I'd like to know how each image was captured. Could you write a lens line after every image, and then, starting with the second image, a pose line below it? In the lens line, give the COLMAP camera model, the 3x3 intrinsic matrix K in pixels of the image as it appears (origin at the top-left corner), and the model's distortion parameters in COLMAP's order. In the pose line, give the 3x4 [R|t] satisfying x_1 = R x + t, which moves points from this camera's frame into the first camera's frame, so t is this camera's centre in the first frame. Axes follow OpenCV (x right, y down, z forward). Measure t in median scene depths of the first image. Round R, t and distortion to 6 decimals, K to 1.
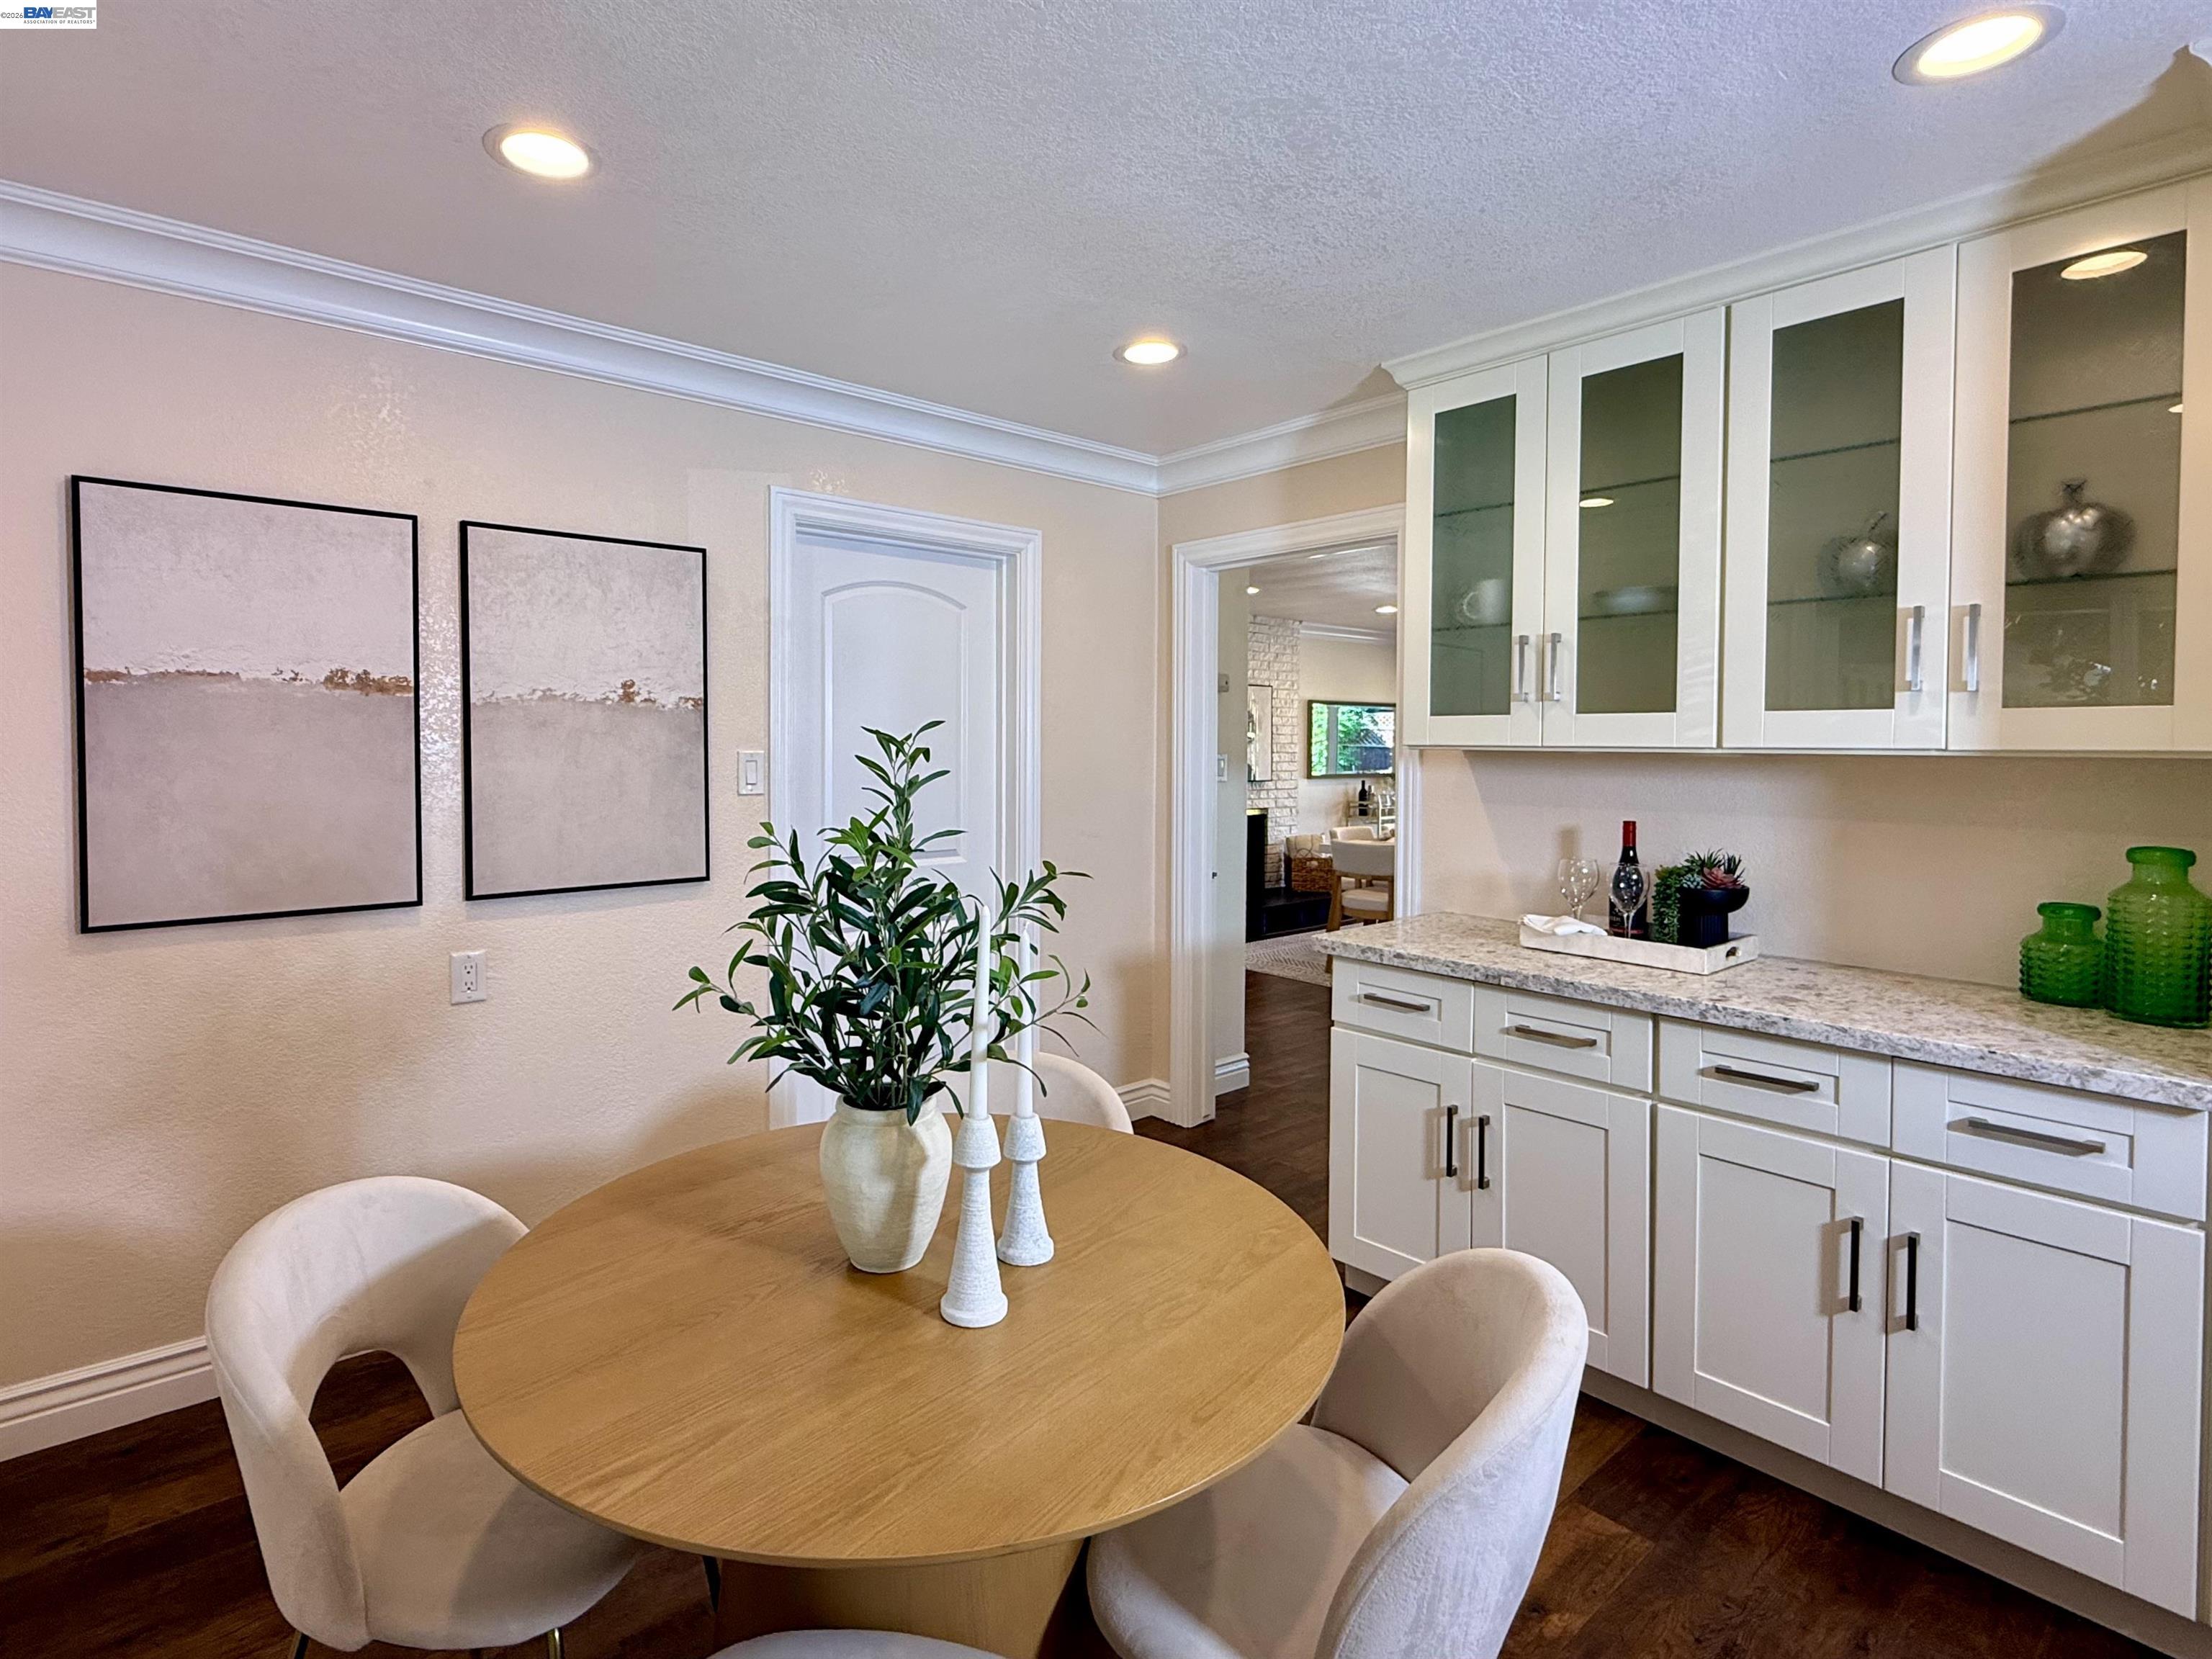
lens RADIAL K [[1205.8, 0, 1121.6], [0, 1205.8, 777.7], [0, 0, 1]] dist [-0.016905, 0.000775]
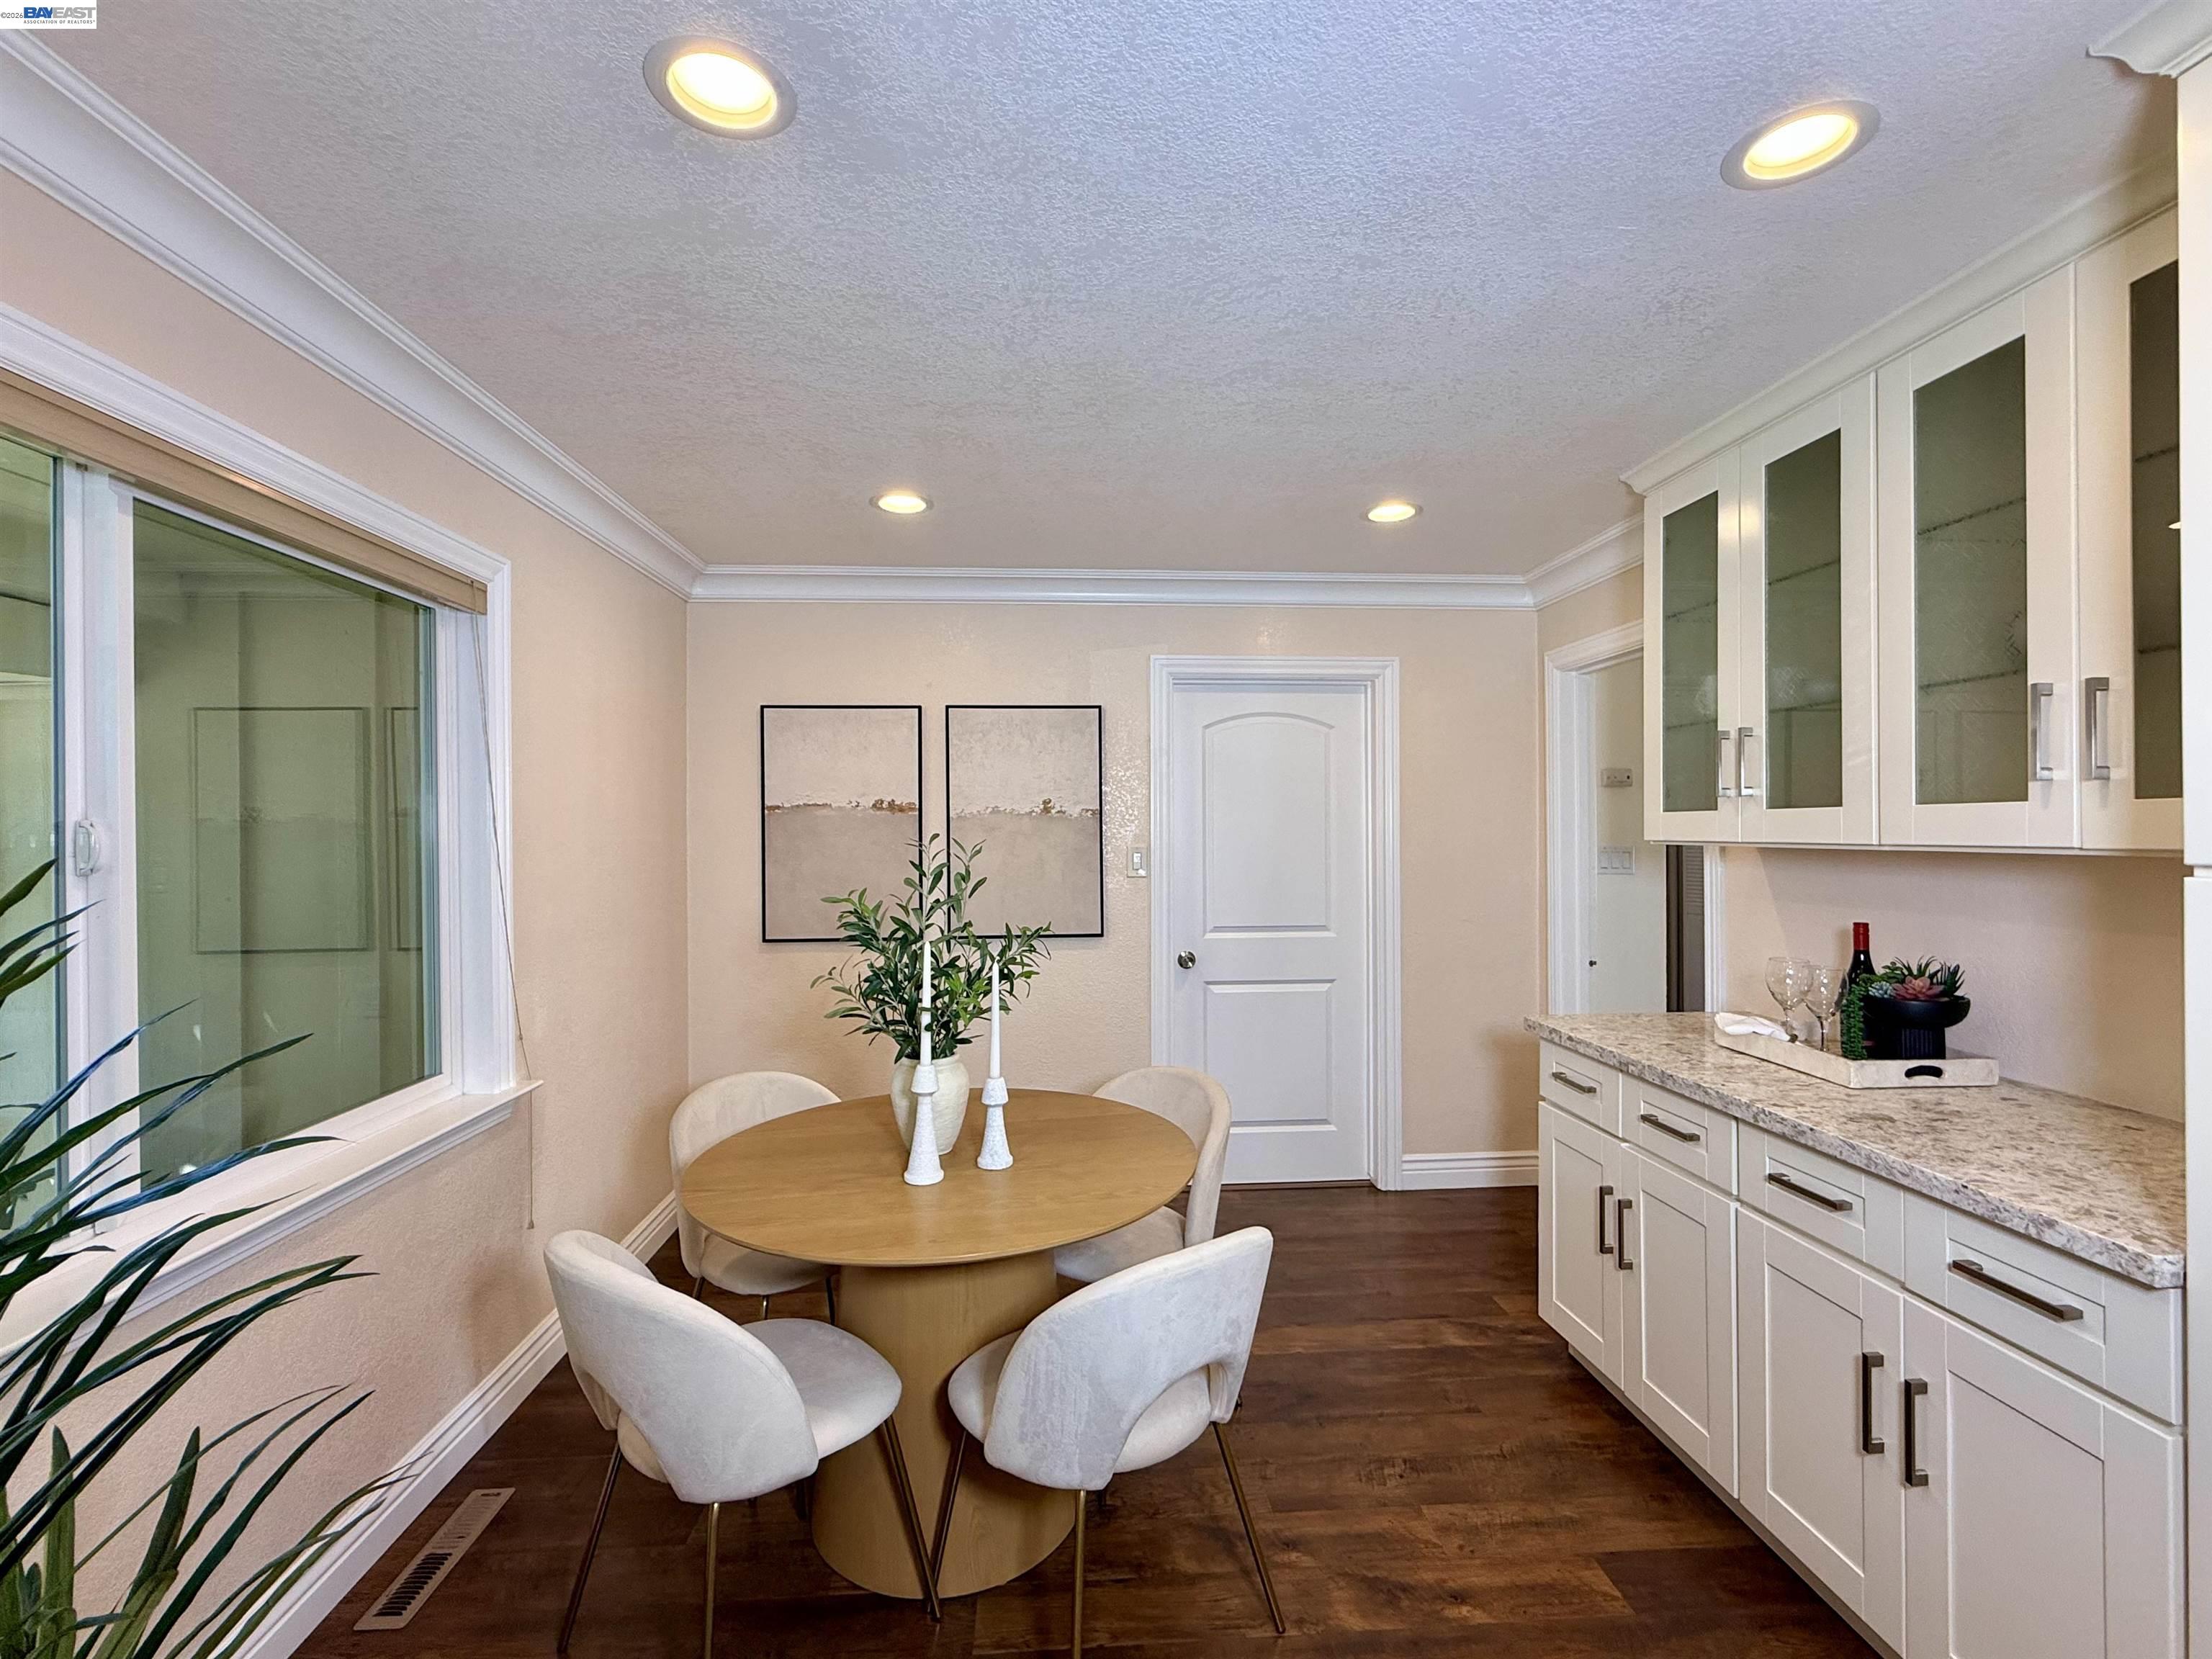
lens RADIAL K [[1205.8, 0, 1120.0], [0, 1205.8, 827.1], [0, 0, 1]] dist [-0.016905, 0.000775]
pose [[0.760772, -0.008664, -0.648962, 0.645016], [-0.010692, 0.999608, -0.025878, -0.008380], [0.648932, 0.026626, 0.760381, -0.081747]]
